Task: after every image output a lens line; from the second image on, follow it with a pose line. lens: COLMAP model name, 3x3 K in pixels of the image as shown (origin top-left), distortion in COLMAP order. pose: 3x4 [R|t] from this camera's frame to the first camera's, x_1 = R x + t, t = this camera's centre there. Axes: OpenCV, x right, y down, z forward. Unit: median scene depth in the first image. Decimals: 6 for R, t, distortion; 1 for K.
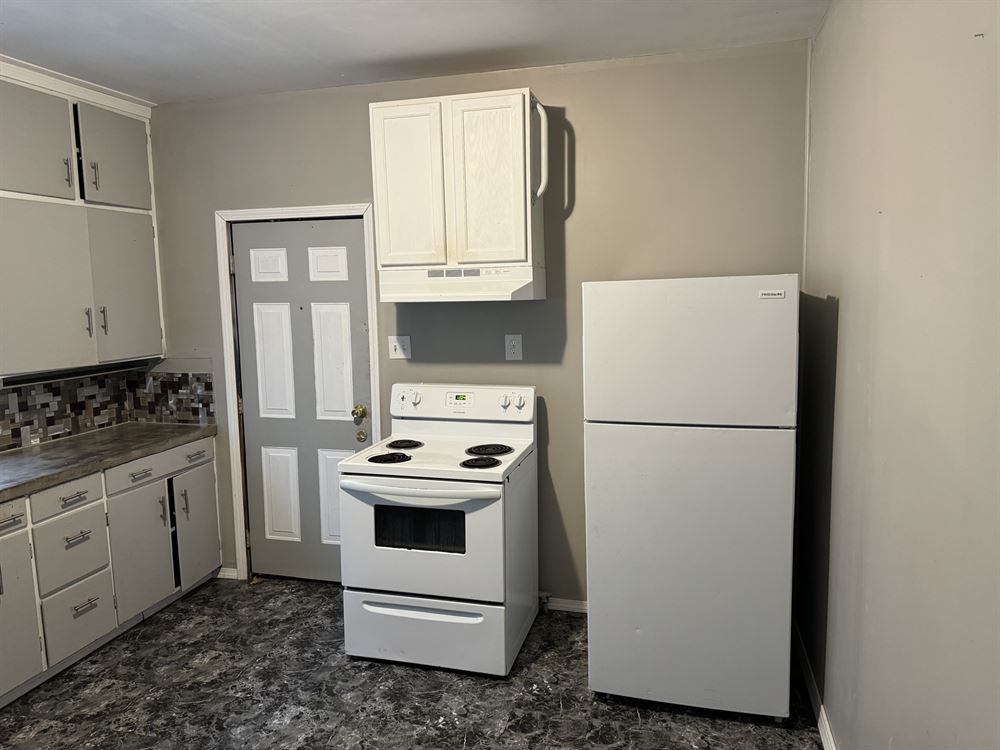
lens RADIAL K [[705.4, 0, 499.5], [0, 705.4, 370.9], [0, 0, 1]] dist [0.026490, -0.027243]
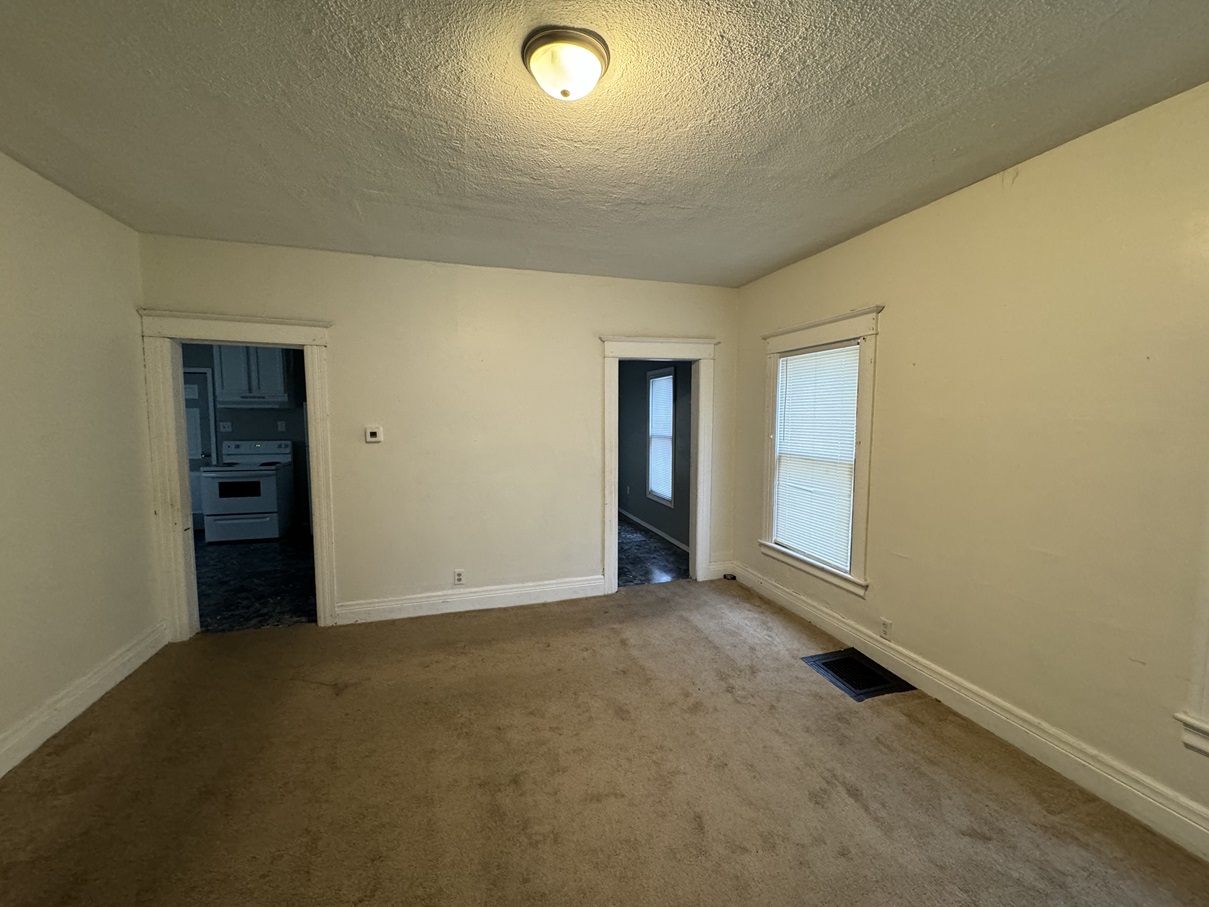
lens RADIAL K [[484.1, 0, 607.7], [0, 484.1, 452.7], [0, 0, 1]] dist [0.015425, 0.000065]
pose [[0.849022, -0.024478, 0.527790, 0.090611], [0.041611, 0.998921, -0.020609, 0.155595], [-0.526716, 0.039459, 0.849125, -1.204200]]
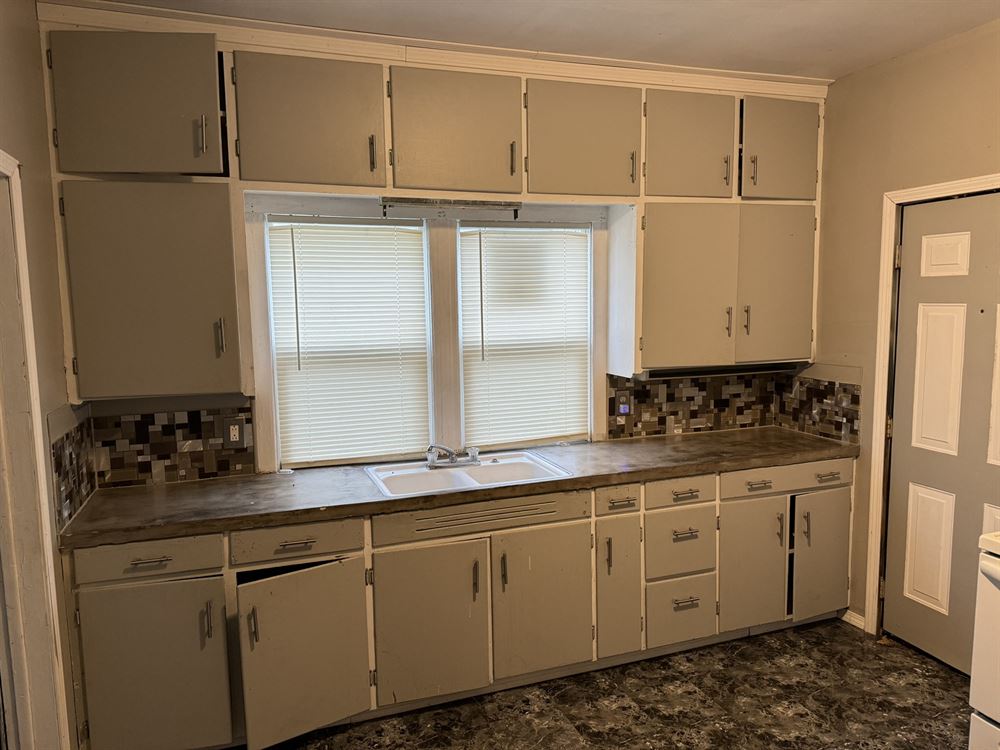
lens RADIAL K [[705.4, 0, 501.6], [0, 705.4, 376.8], [0, 0, 1]] dist [0.026490, -0.027243]
pose [[0.575325, 0.099458, -0.811855, 0.041824], [-0.089321, 0.994283, 0.058509, -0.018964], [0.813033, 0.038854, 0.580919, 0.157302]]
